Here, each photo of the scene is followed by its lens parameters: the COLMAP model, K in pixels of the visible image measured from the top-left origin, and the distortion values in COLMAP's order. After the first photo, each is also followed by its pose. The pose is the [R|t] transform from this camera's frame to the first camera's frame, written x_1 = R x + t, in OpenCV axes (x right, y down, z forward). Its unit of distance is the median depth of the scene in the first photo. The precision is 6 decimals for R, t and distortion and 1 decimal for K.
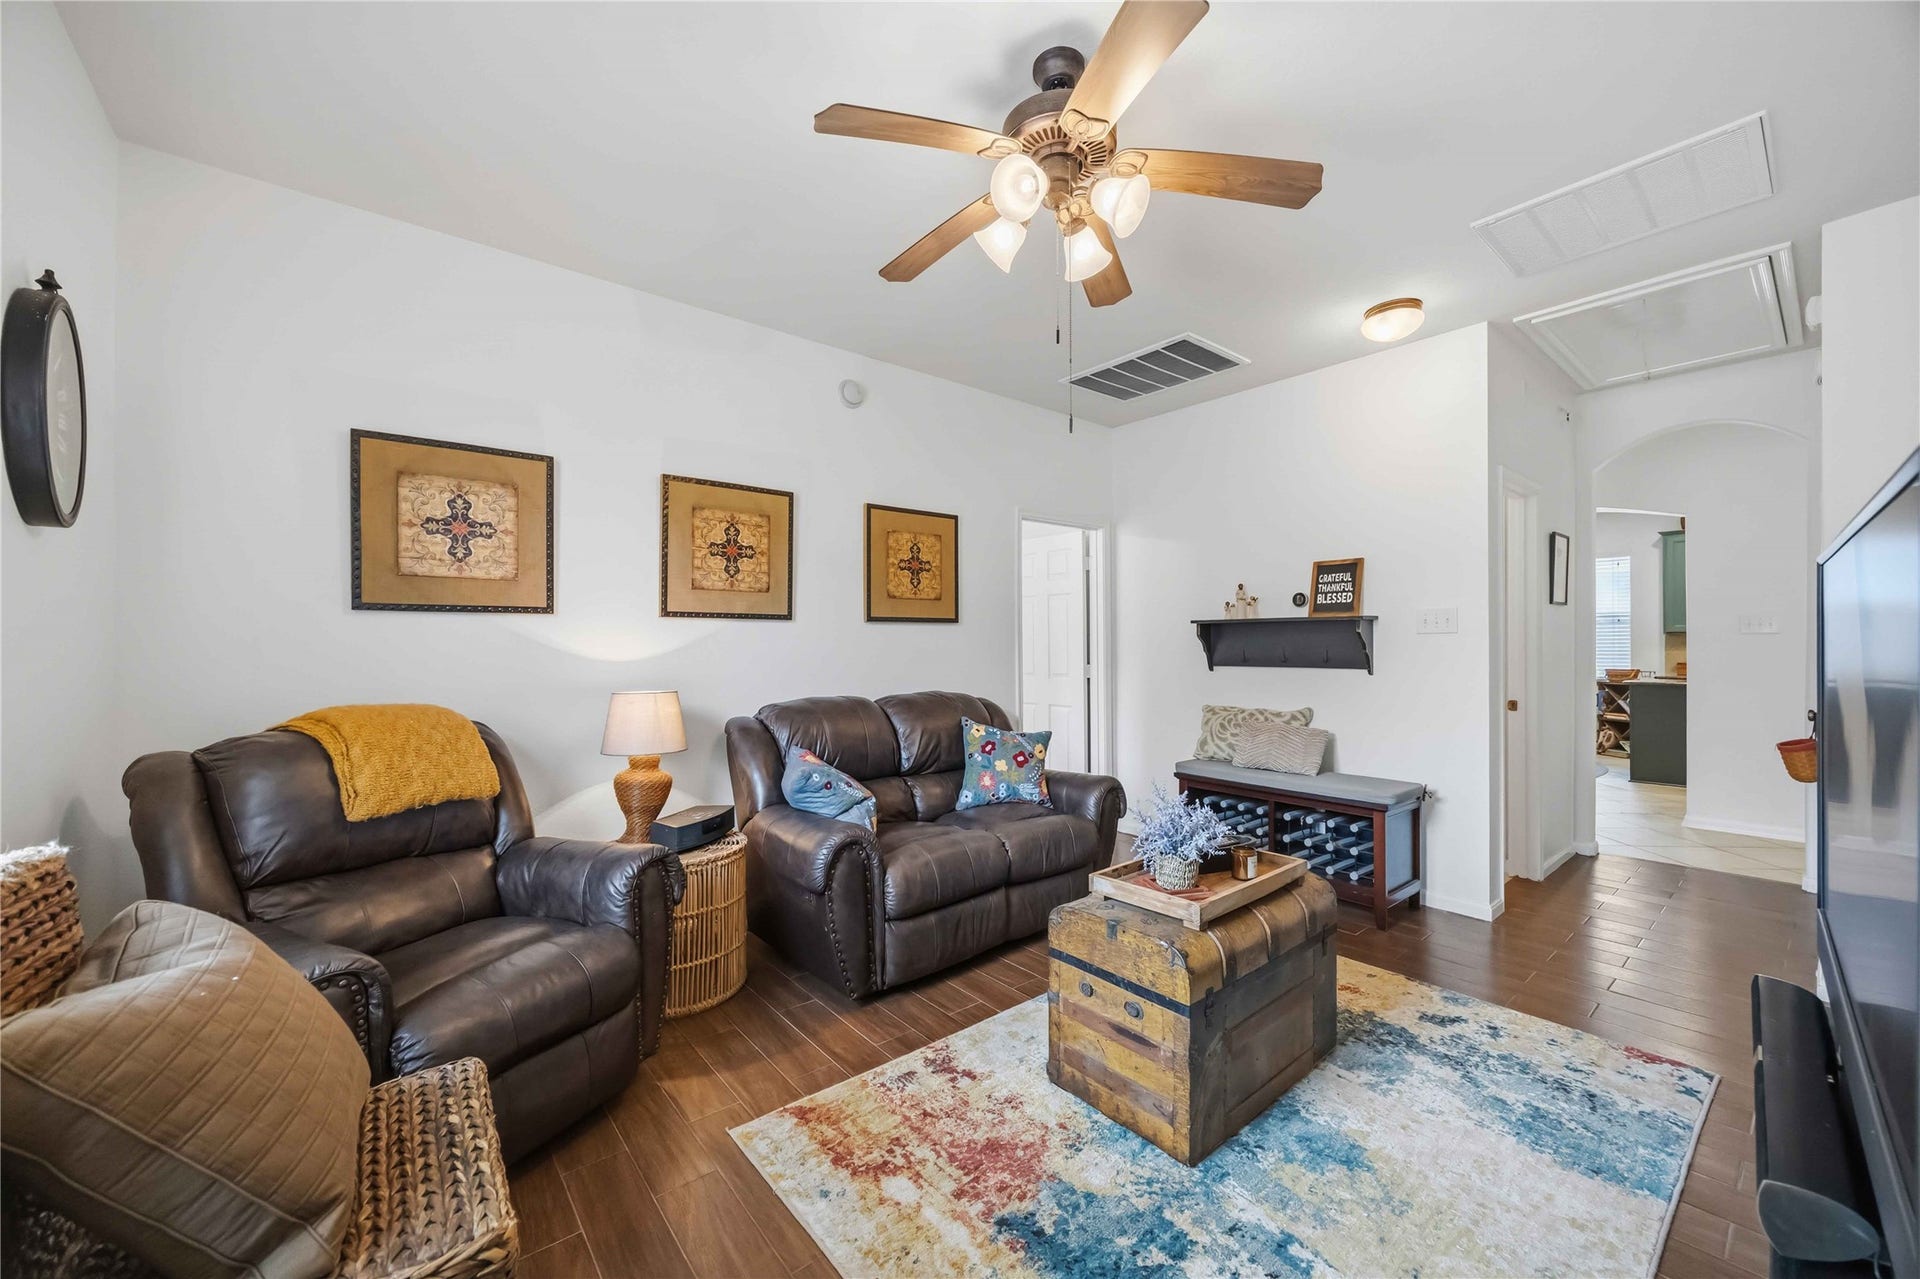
lens RADIAL K [[732.5, 0, 952.3], [0, 732.5, 644.2], [0, 0, 1]] dist [0.000268, -0.000028]
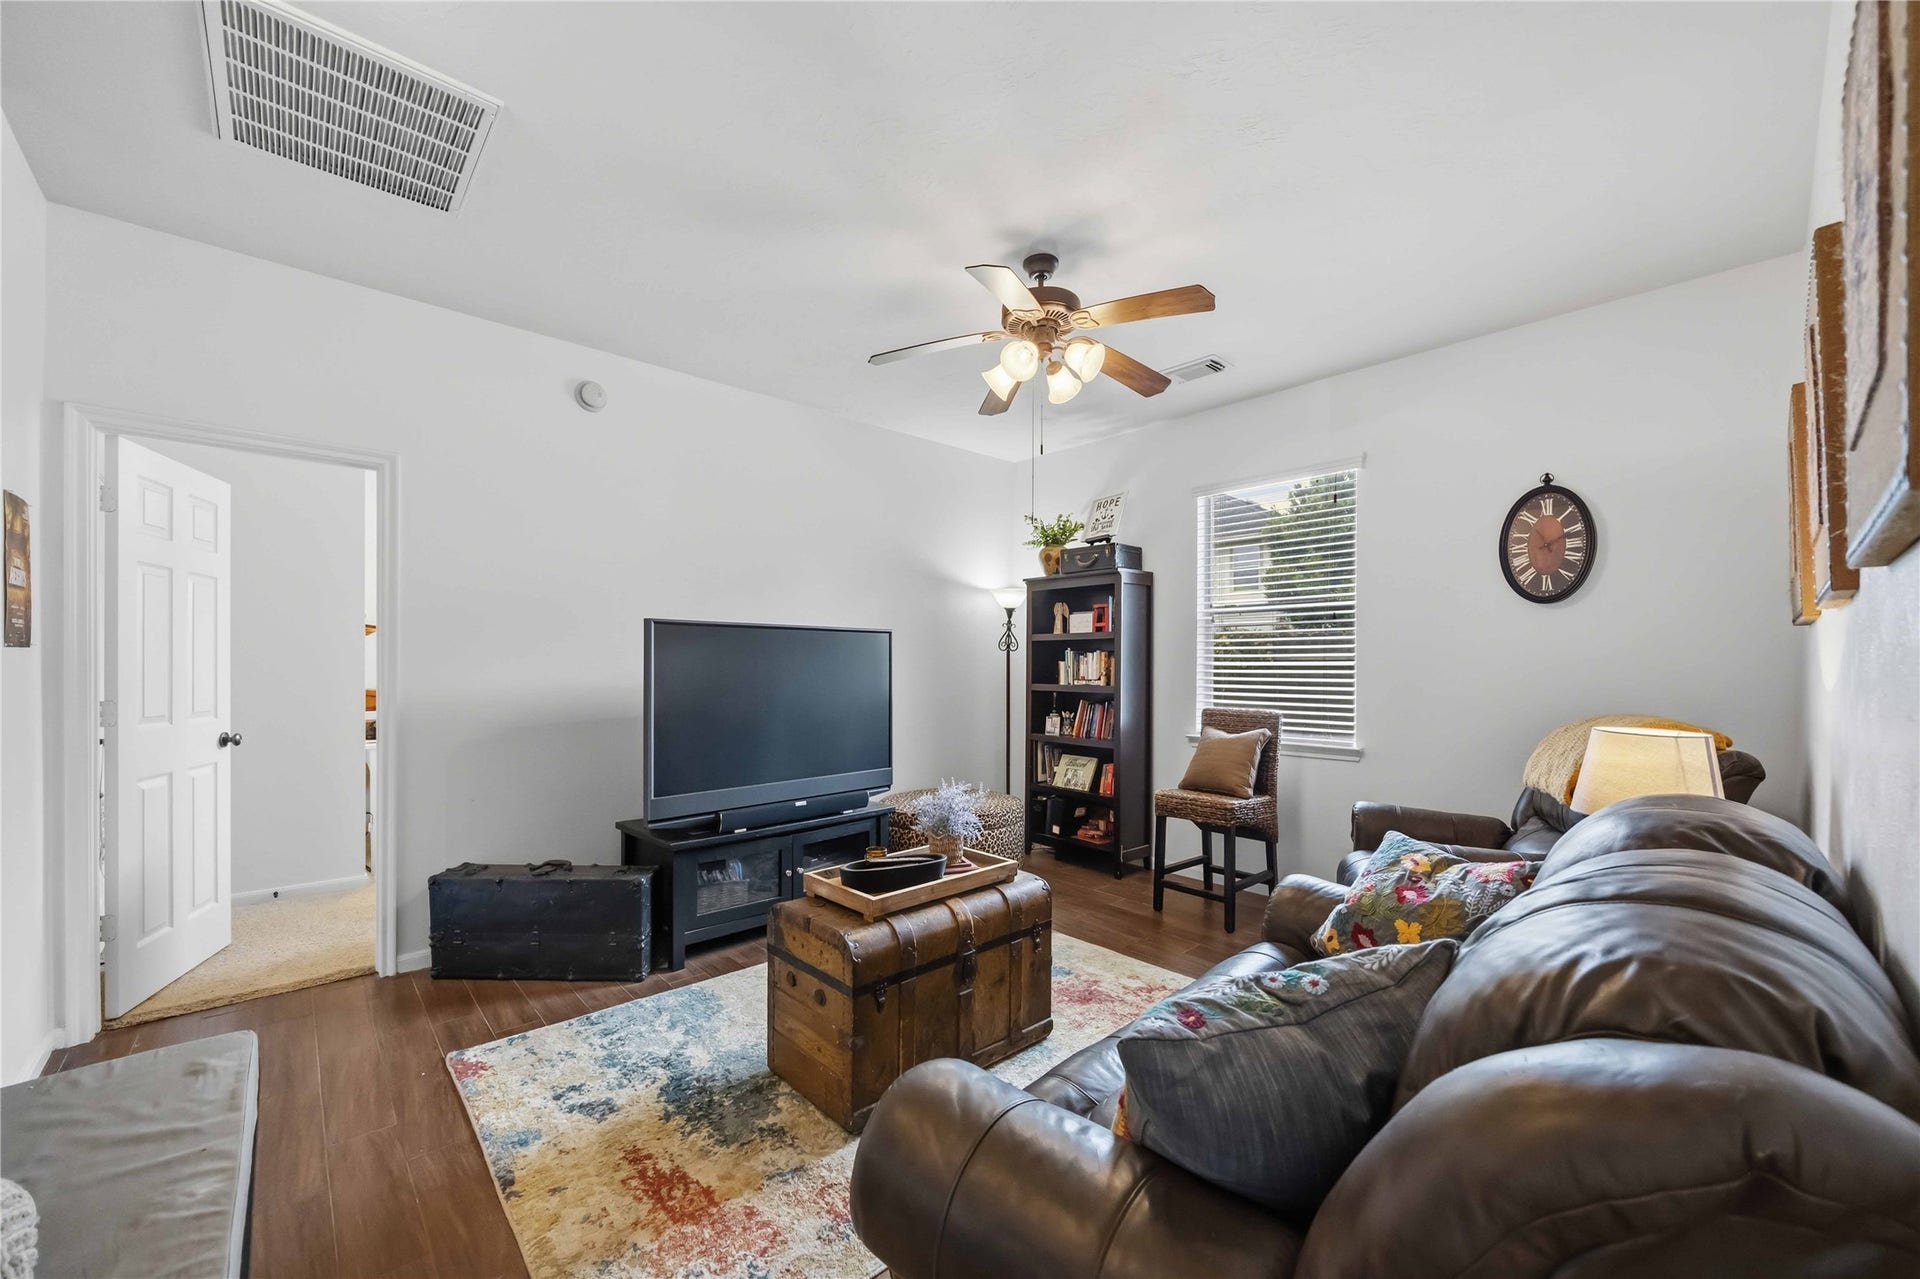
lens RADIAL K [[732.5, 0, 952.3], [0, 732.5, 644.2], [0, 0, 1]] dist [0.000268, -0.000028]
pose [[-0.998948, -0.002534, -0.045780, 0.321434], [-0.002059, 0.999944, -0.010405, -0.016036], [0.045804, -0.010300, -0.998897, 2.027130]]
